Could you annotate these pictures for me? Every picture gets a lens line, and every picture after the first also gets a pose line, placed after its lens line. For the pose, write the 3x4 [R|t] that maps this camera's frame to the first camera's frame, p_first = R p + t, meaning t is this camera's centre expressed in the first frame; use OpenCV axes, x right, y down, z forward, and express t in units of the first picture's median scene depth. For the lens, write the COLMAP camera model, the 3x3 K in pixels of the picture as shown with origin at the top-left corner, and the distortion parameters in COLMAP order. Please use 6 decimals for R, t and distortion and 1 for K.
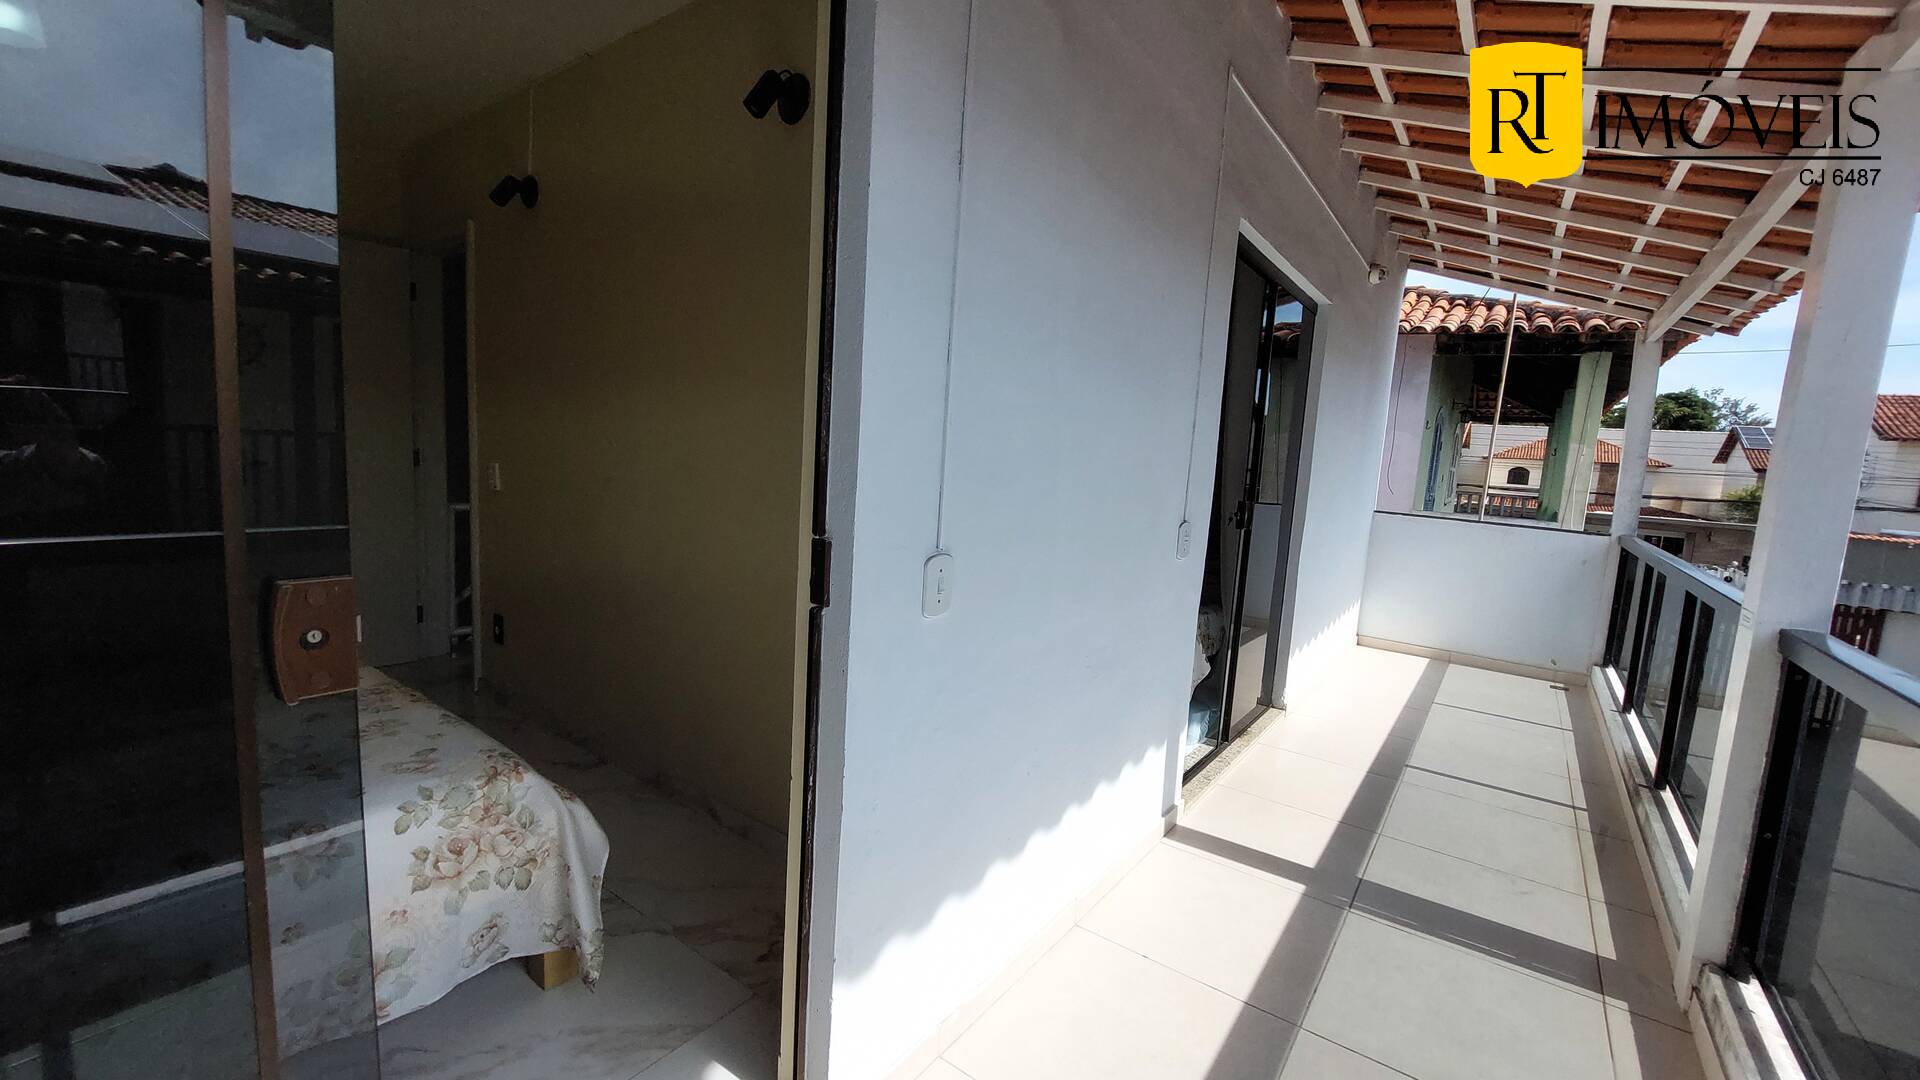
lens RADIAL K [[760.4, 0, 964.3], [0, 760.4, 541.3], [0, 0, 1]] dist [-0.001902, -0.000080]
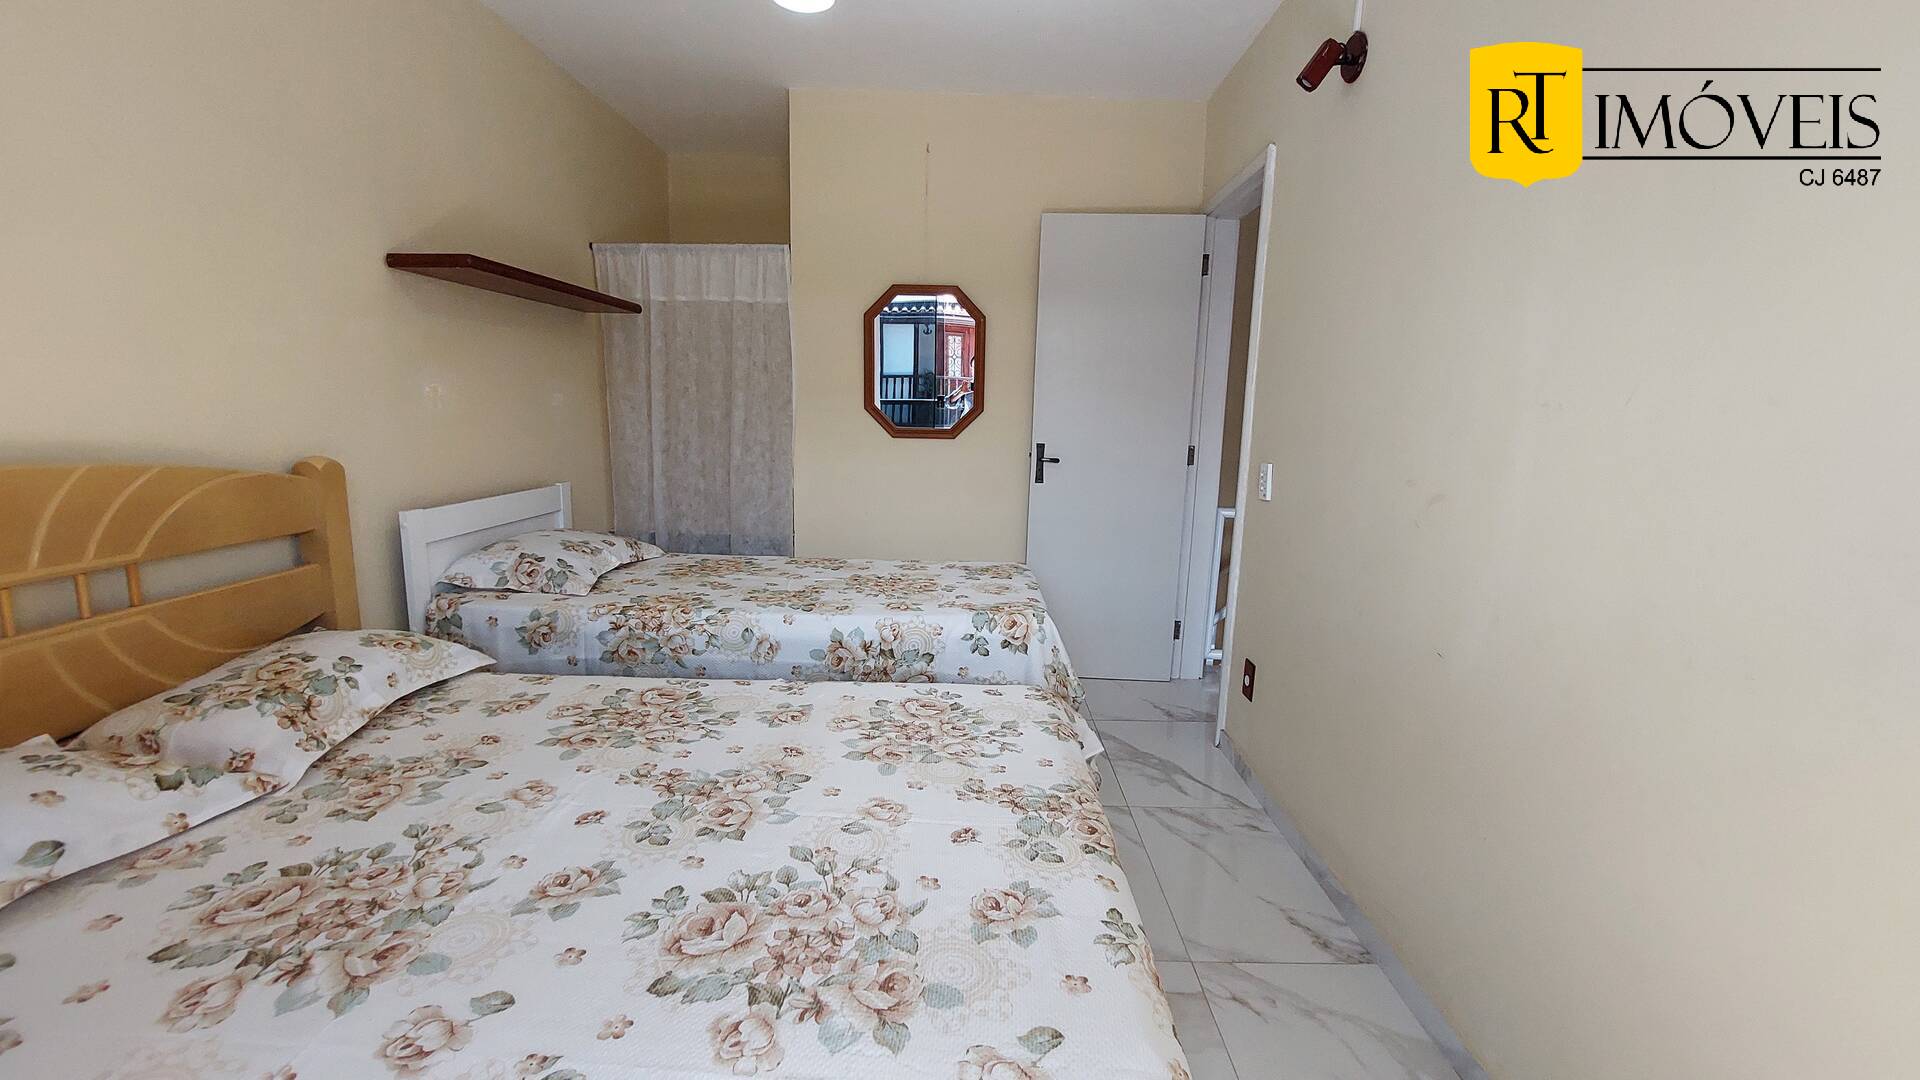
lens RADIAL K [[760.4, 0, 960.2], [0, 760.4, 540.3], [0, 0, 1]] dist [-0.001902, -0.000080]
pose [[0.576542, 0.095112, -0.811513, -0.170979], [-0.087271, 0.994688, 0.054579, -0.040979], [0.812394, 0.039354, 0.581780, 0.311225]]
